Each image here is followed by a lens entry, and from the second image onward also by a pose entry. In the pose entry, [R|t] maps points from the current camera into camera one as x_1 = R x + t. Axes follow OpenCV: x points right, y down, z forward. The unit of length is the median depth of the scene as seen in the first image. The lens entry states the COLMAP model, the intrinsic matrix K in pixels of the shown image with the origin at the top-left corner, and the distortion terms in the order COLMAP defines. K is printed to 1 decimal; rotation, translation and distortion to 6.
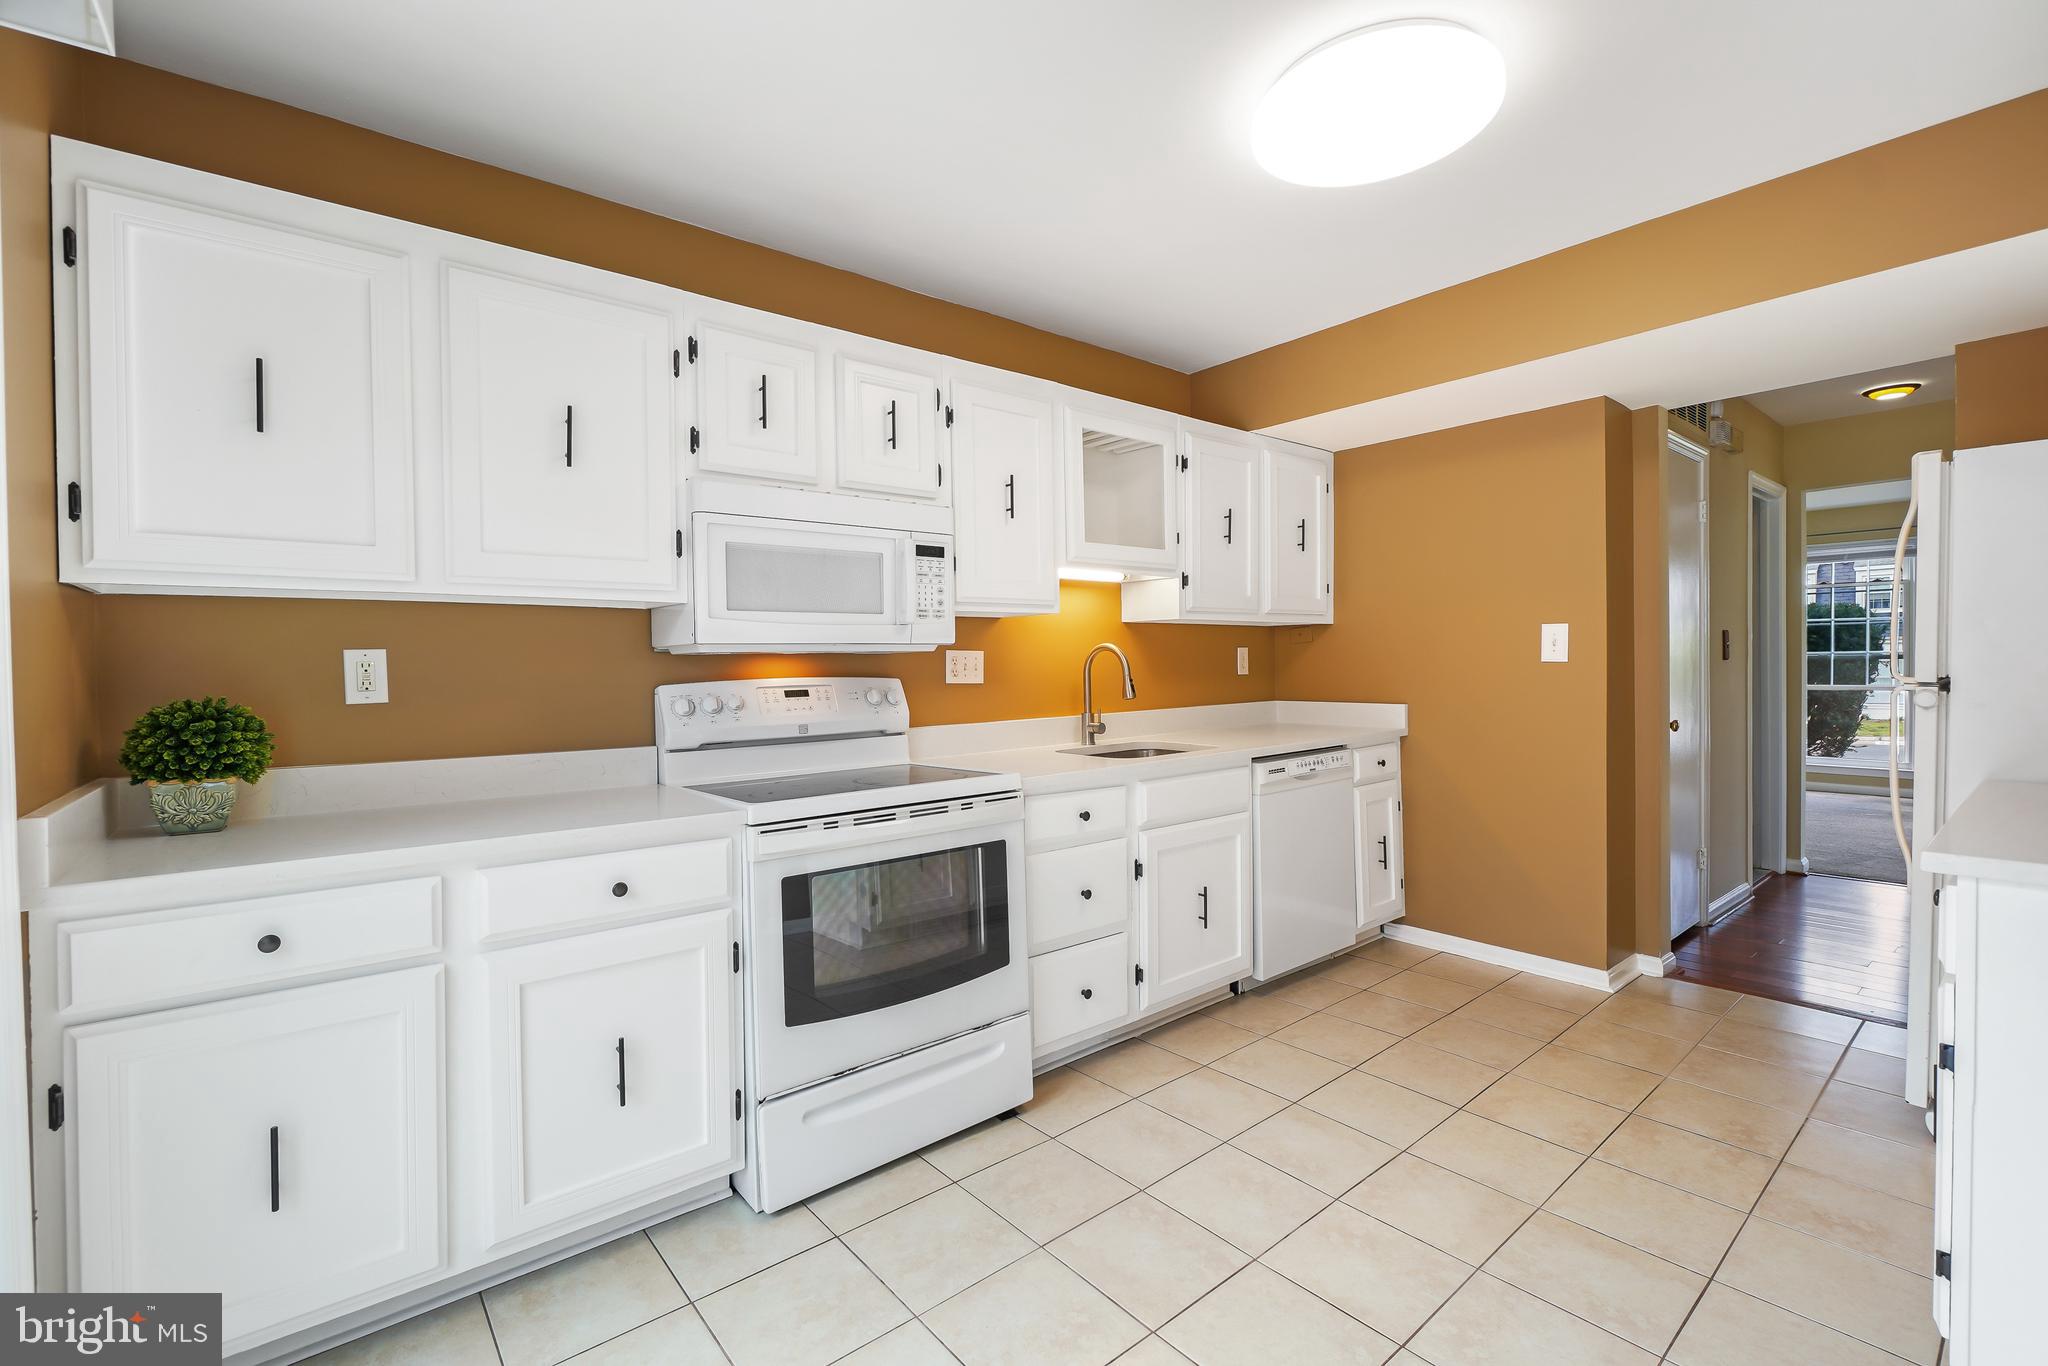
lens RADIAL K [[906.8, 0, 1028.1], [0, 906.8, 673.1], [0, 0, 1]] dist [-0.029573, 0.000246]
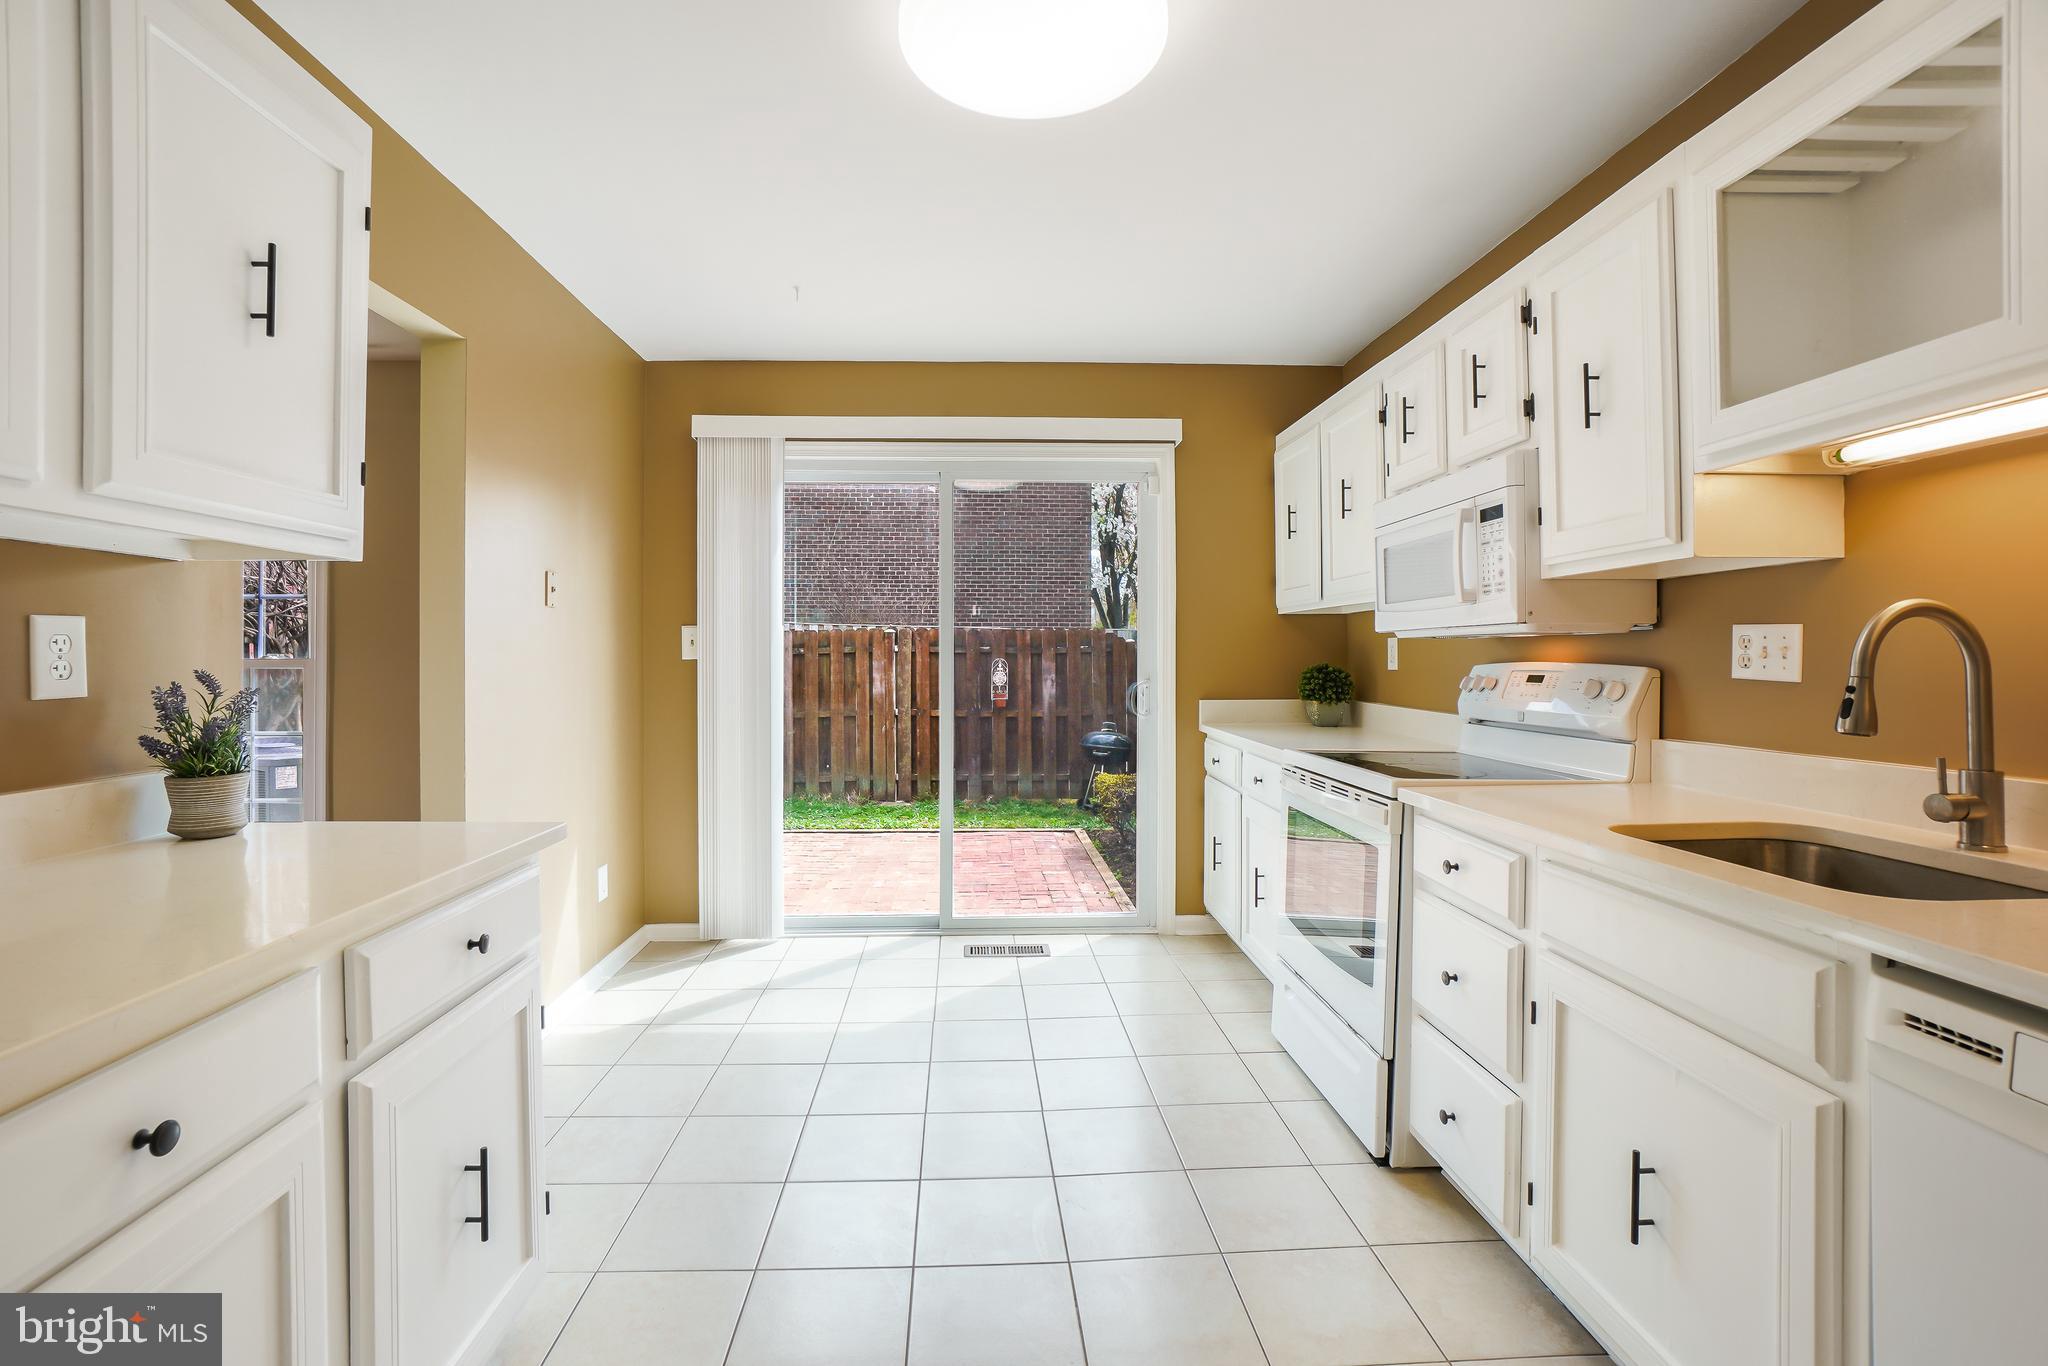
lens RADIAL K [[906.8, 0, 993.0], [0, 906.8, 653.4], [0, 0, 1]] dist [-0.029573, 0.000246]
pose [[-0.618452, 0.014919, -0.785681, 0.692419], [0.003298, 0.999860, 0.016390, -0.017117], [0.785816, 0.007545, -0.618415, 0.962288]]
